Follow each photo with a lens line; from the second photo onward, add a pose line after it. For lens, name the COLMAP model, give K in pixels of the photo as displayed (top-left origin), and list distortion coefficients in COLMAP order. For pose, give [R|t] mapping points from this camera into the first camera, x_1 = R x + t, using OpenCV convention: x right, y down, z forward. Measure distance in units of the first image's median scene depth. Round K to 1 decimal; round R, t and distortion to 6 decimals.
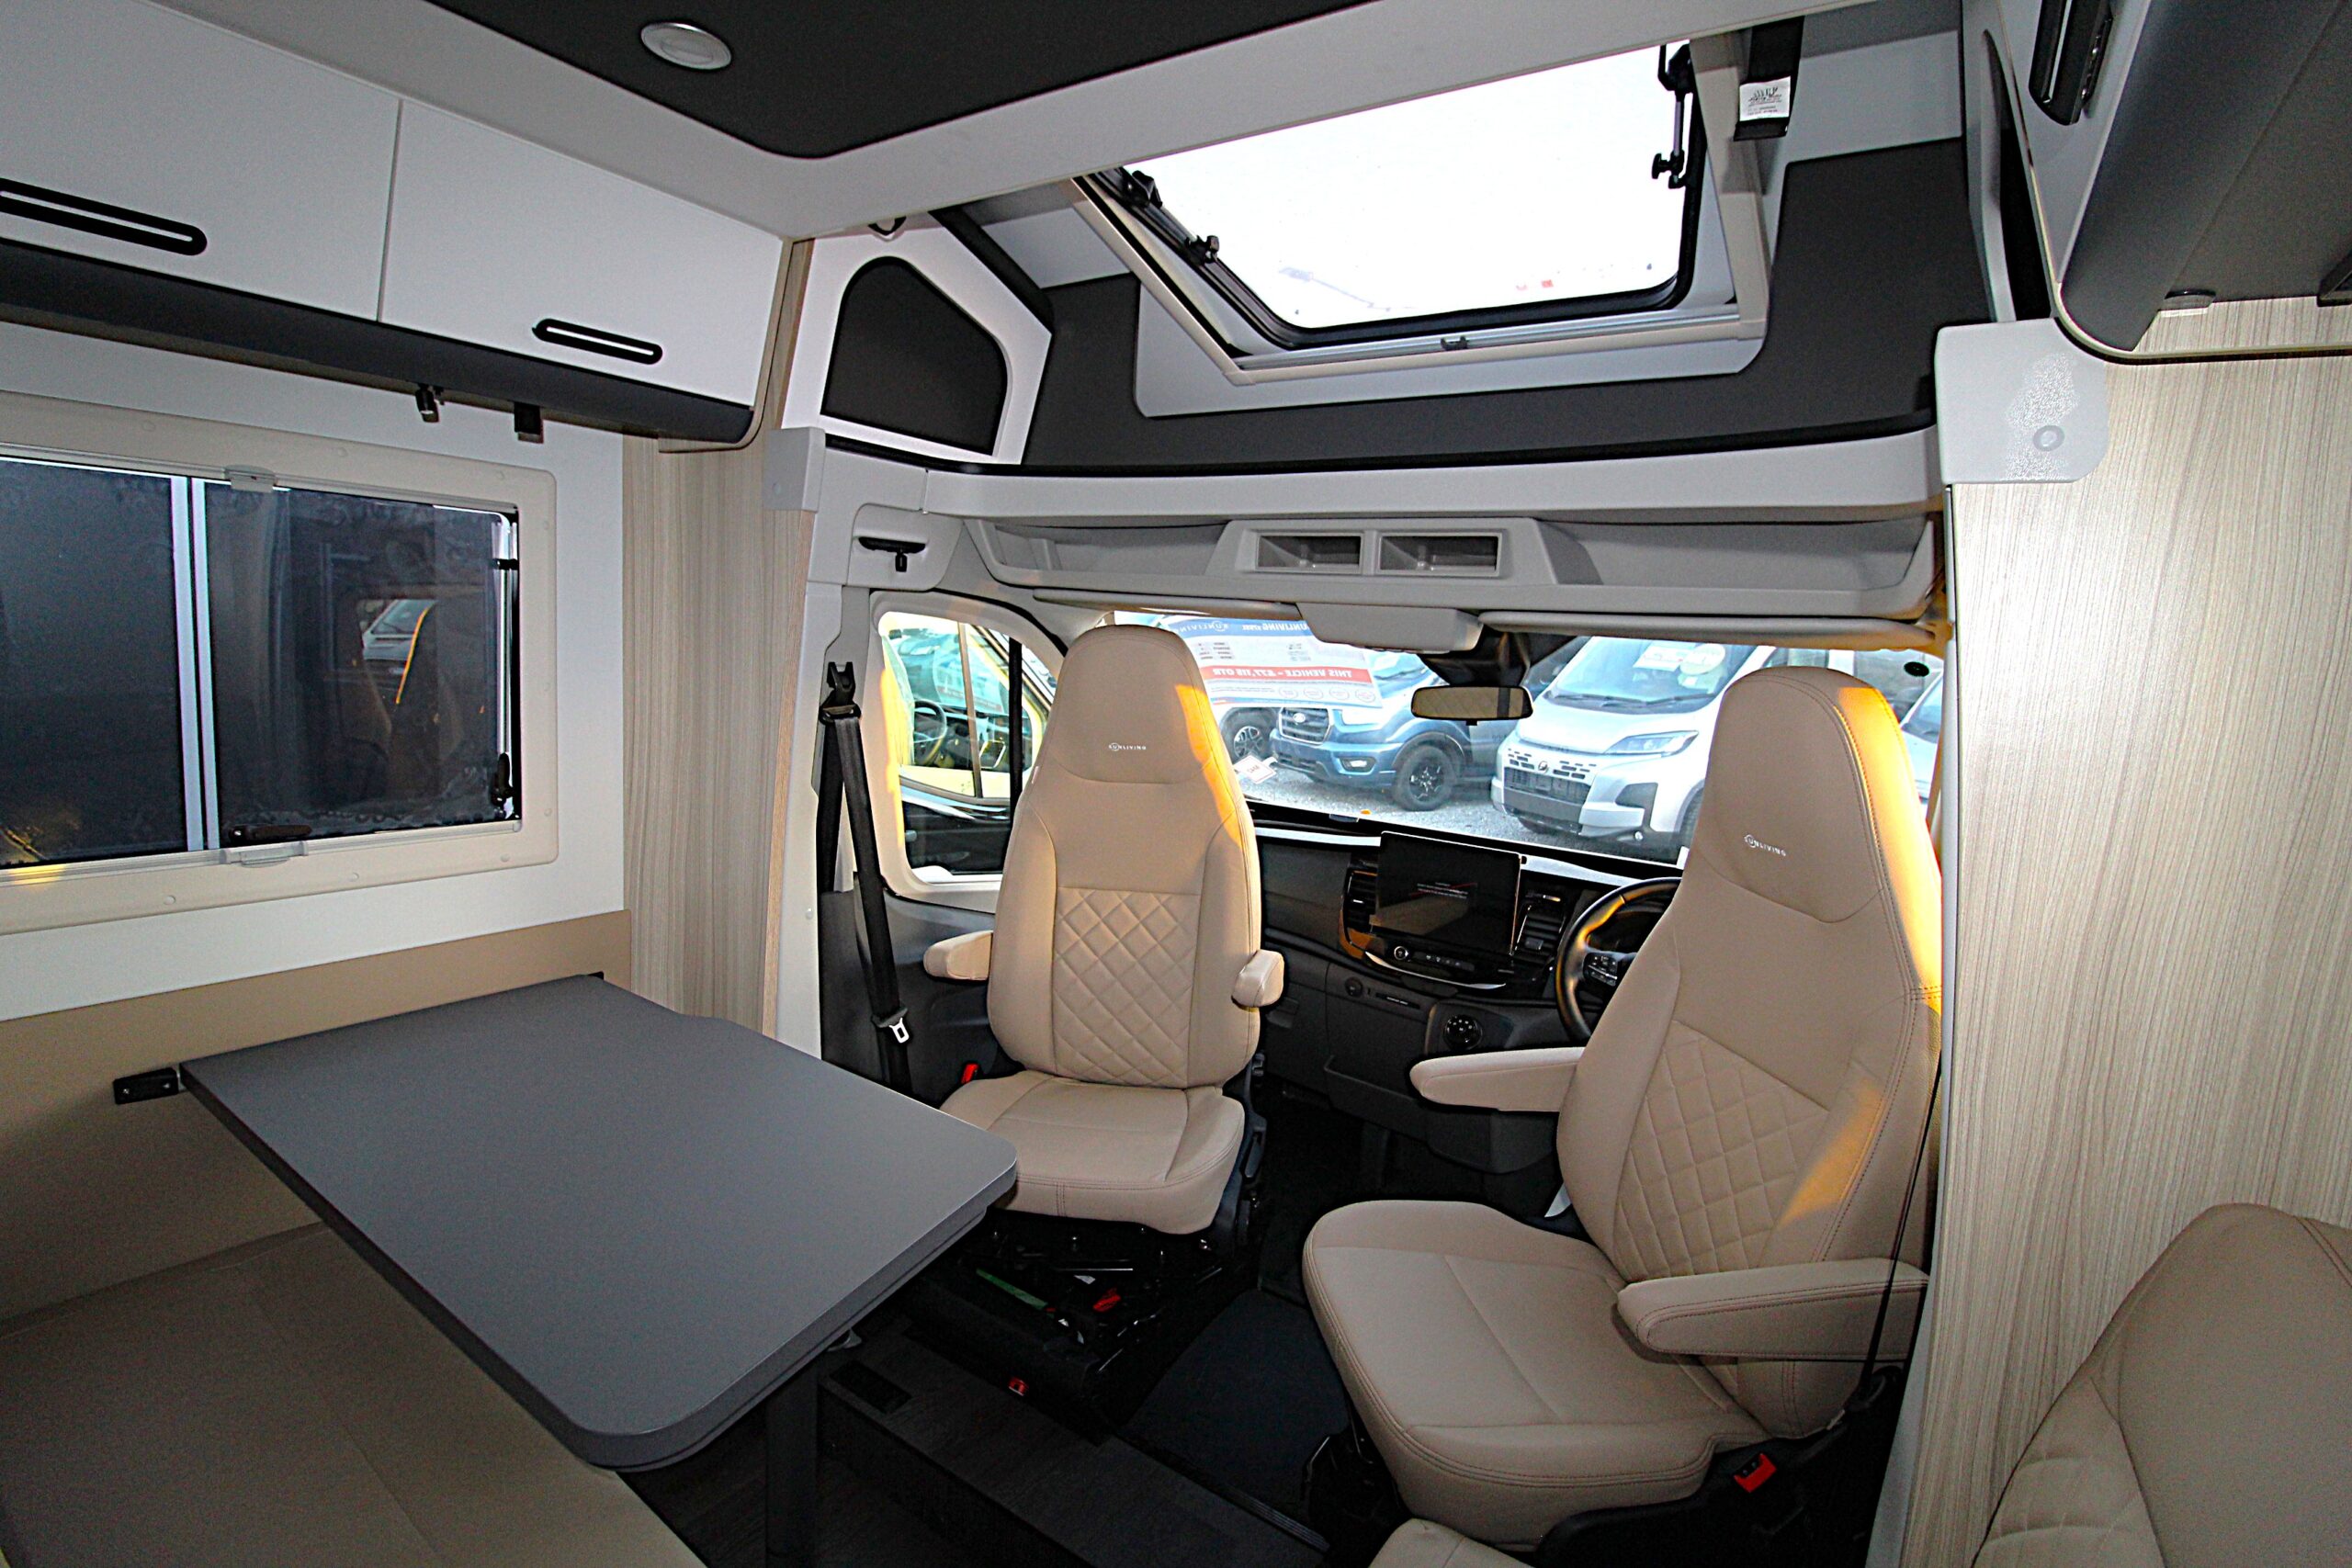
lens RADIAL K [[1090.5, 0, 1176.3], [0, 1090.5, 773.3], [0, 0, 1]] dist [-0.008789, -0.006196]
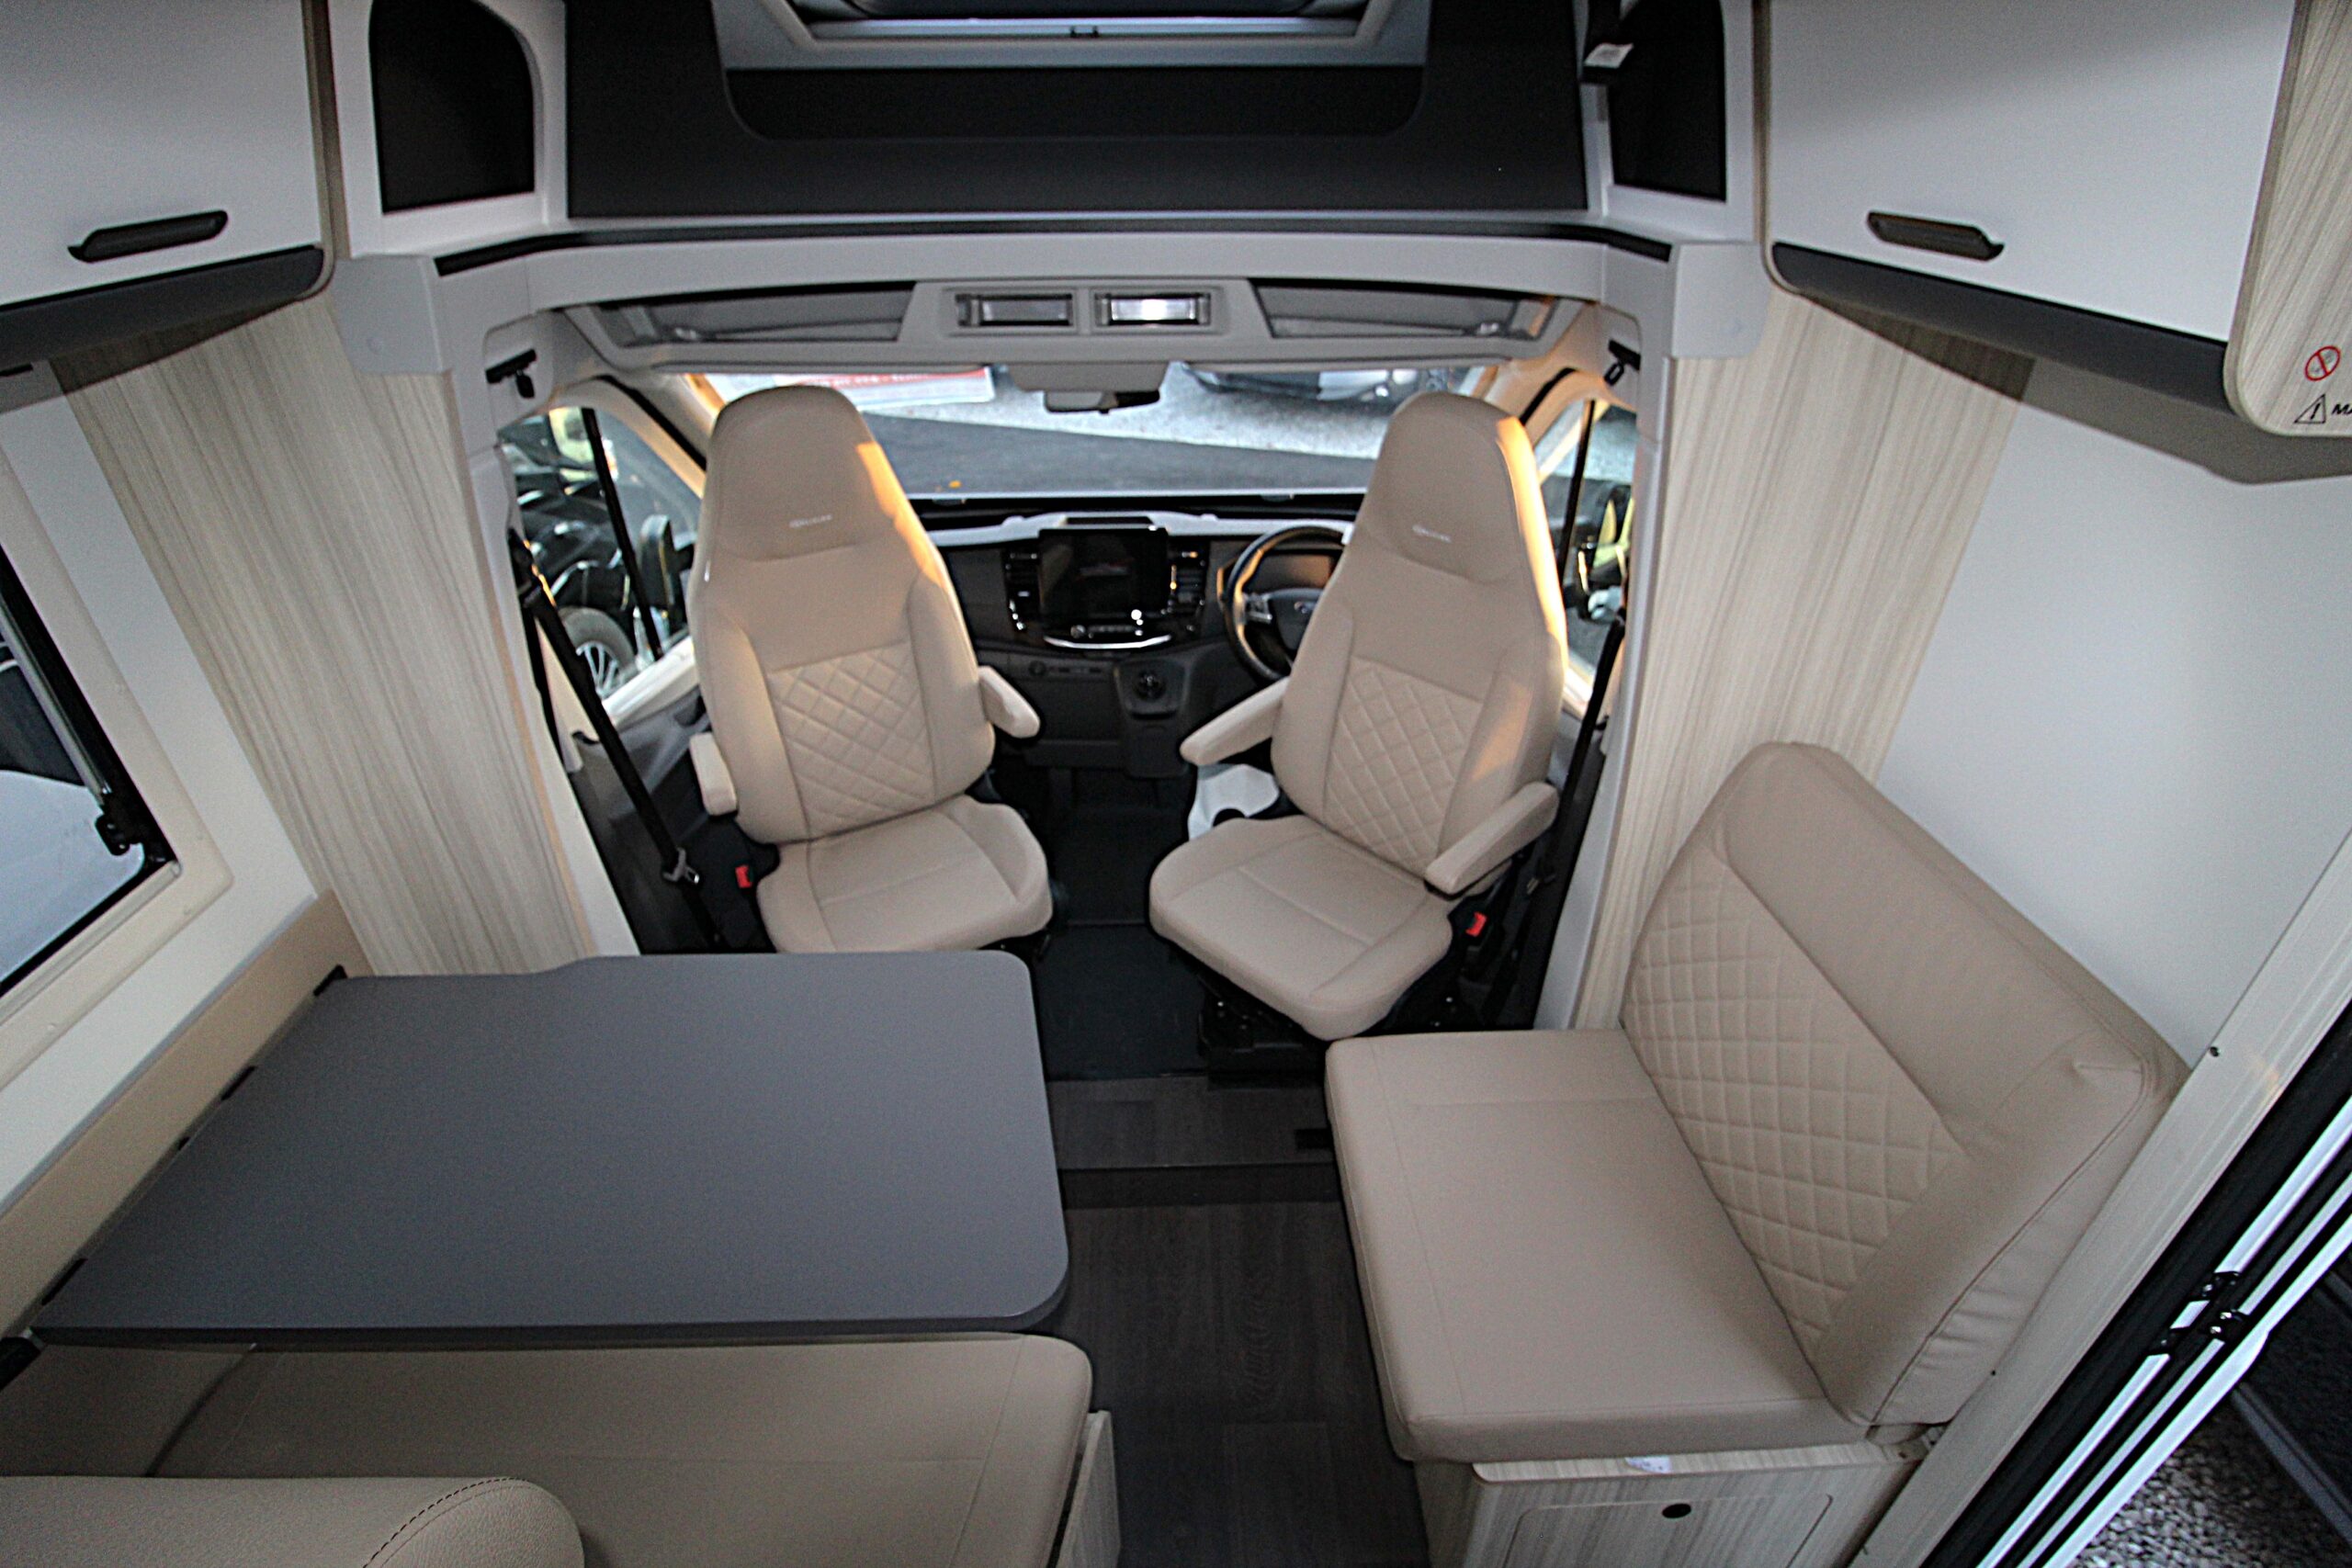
lens RADIAL K [[1090.5, 0, 1187.1], [0, 1090.5, 765.4], [0, 0, 1]] dist [-0.008789, -0.006196]
pose [[0.801893, -0.358791, 0.477742, -0.343968], [0.123930, 0.882106, 0.454456, -0.248779], [-0.584474, -0.305219, 0.751819, 0.042207]]
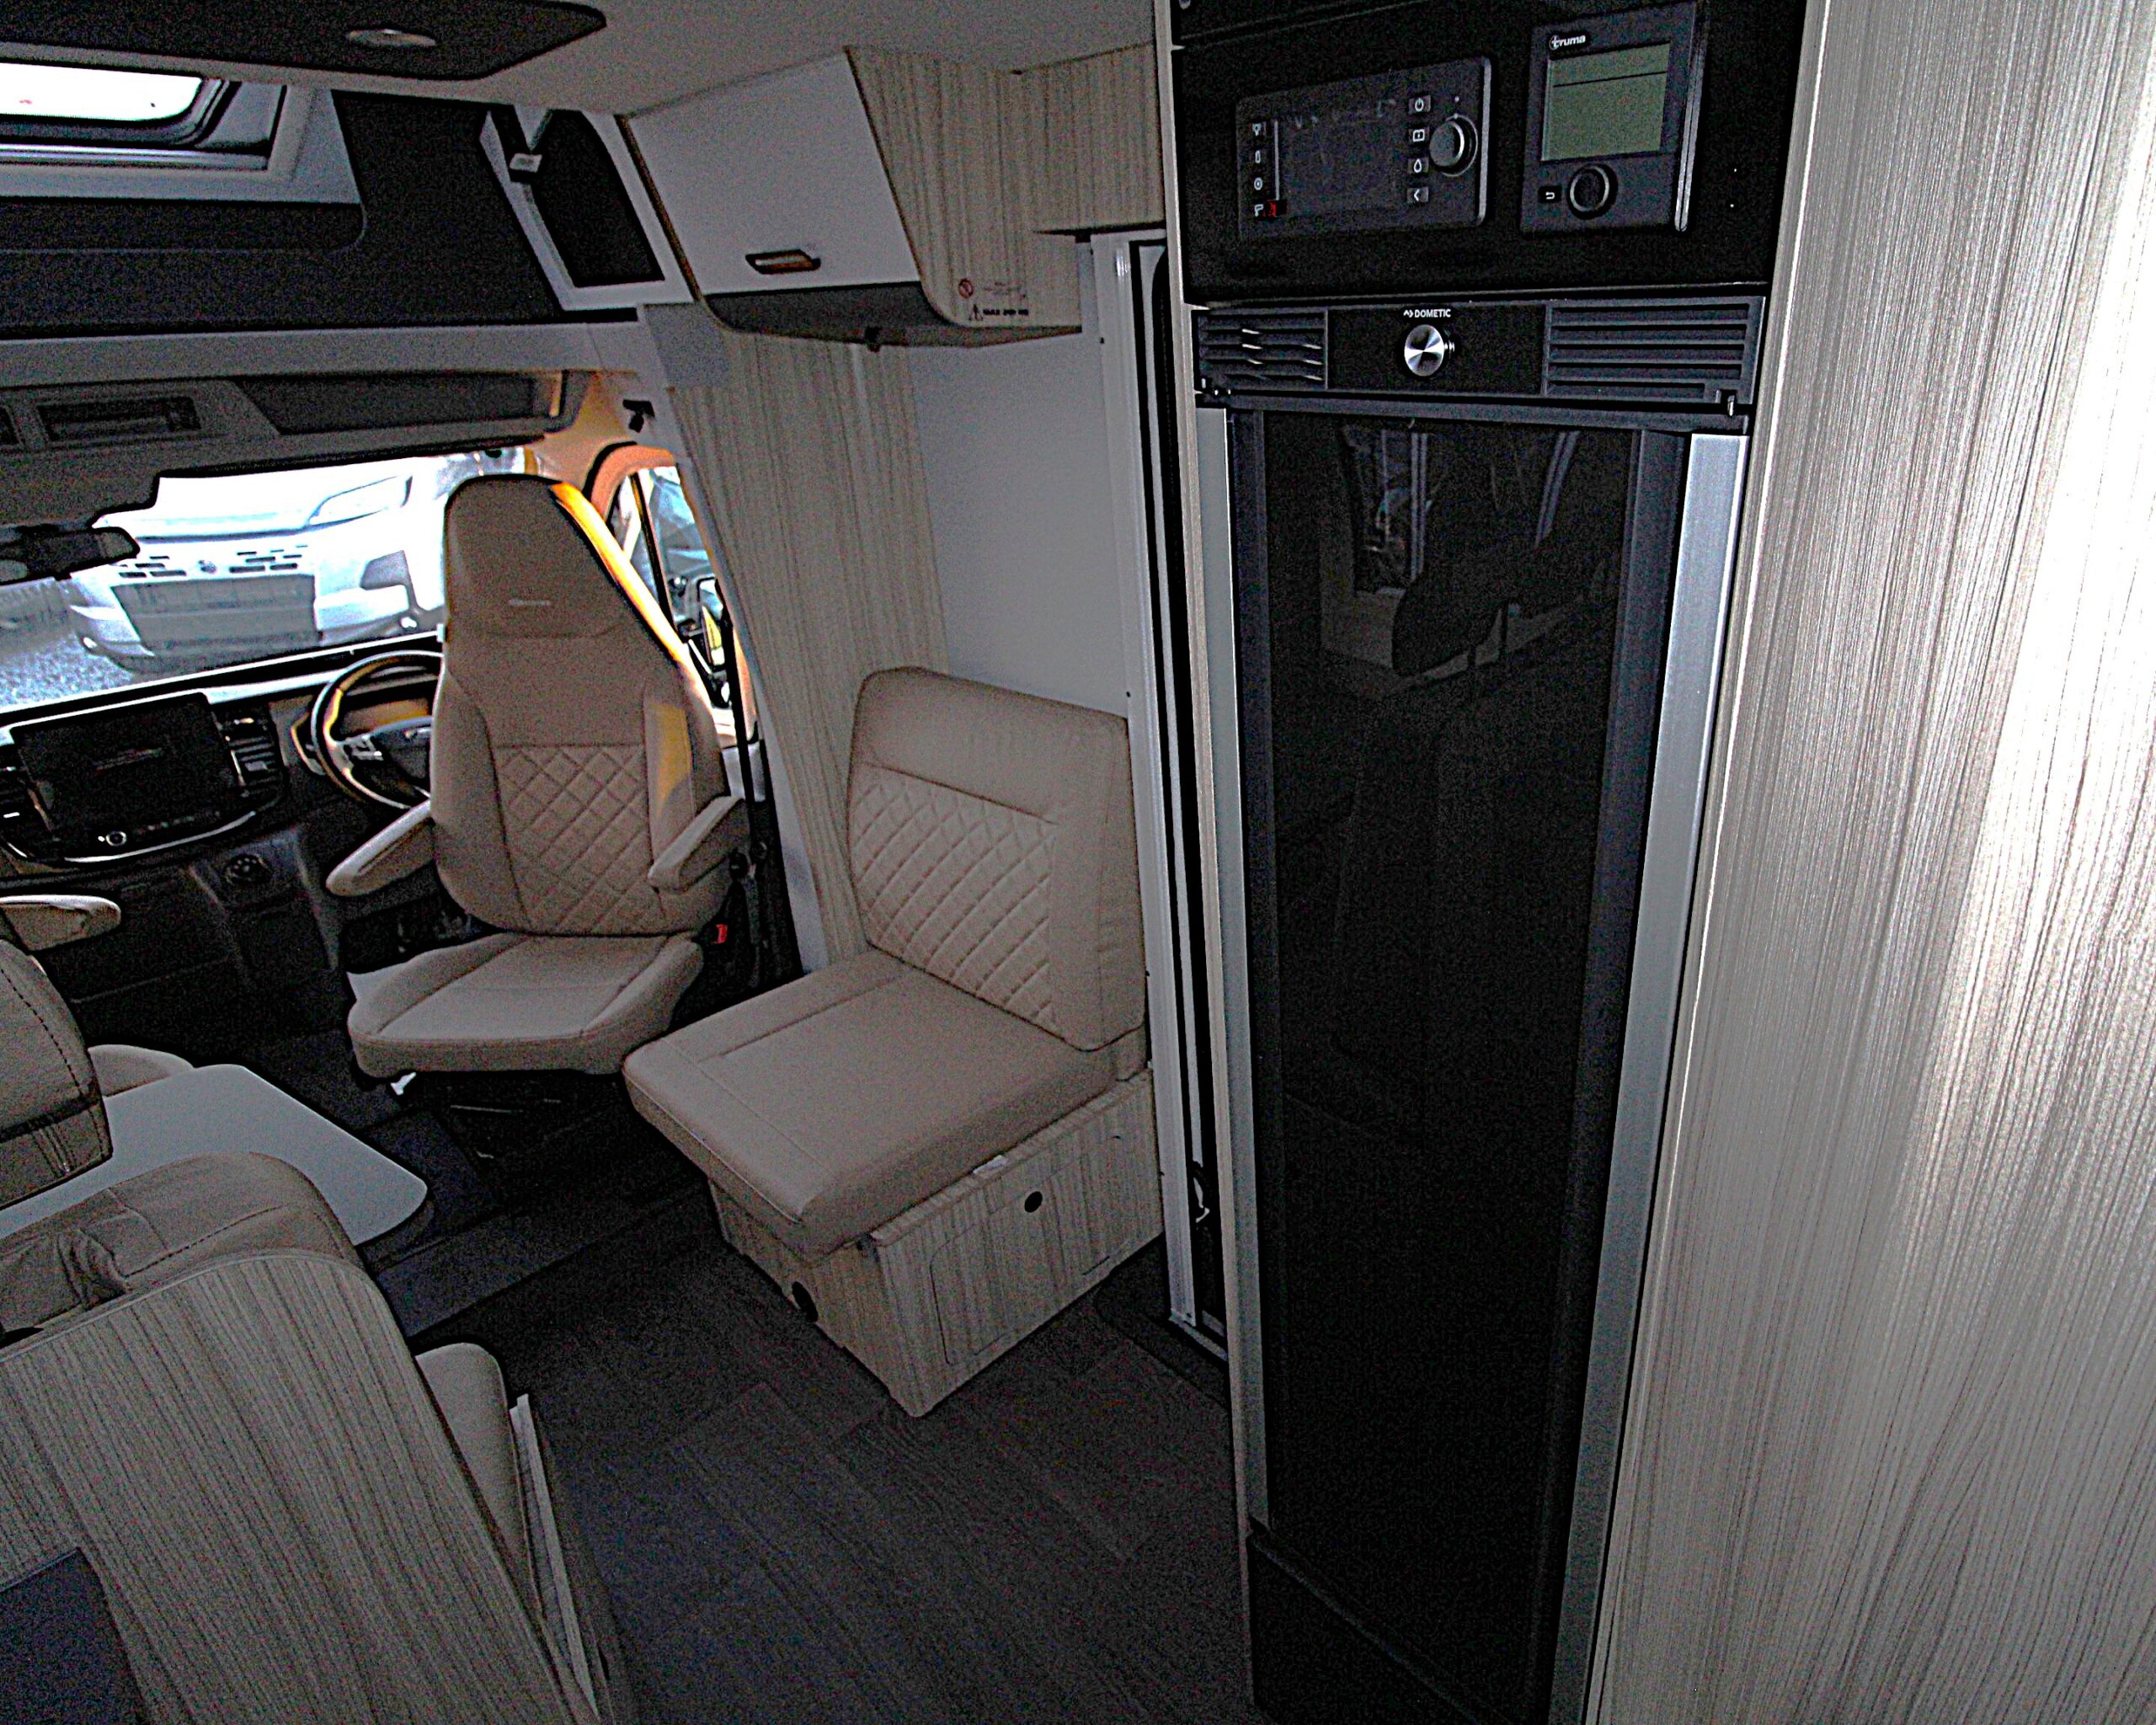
lens RADIAL K [[1203.4, 0, 1292.5], [0, 1203.4, 845.6], [0, 0, 1]] dist [-0.002796, -0.007175]
pose [[0.105302, -0.454605, 0.884447, -0.695733], [0.150132, 0.886465, 0.437768, -0.146890], [-0.983042, 0.086685, 0.161597, -0.189386]]
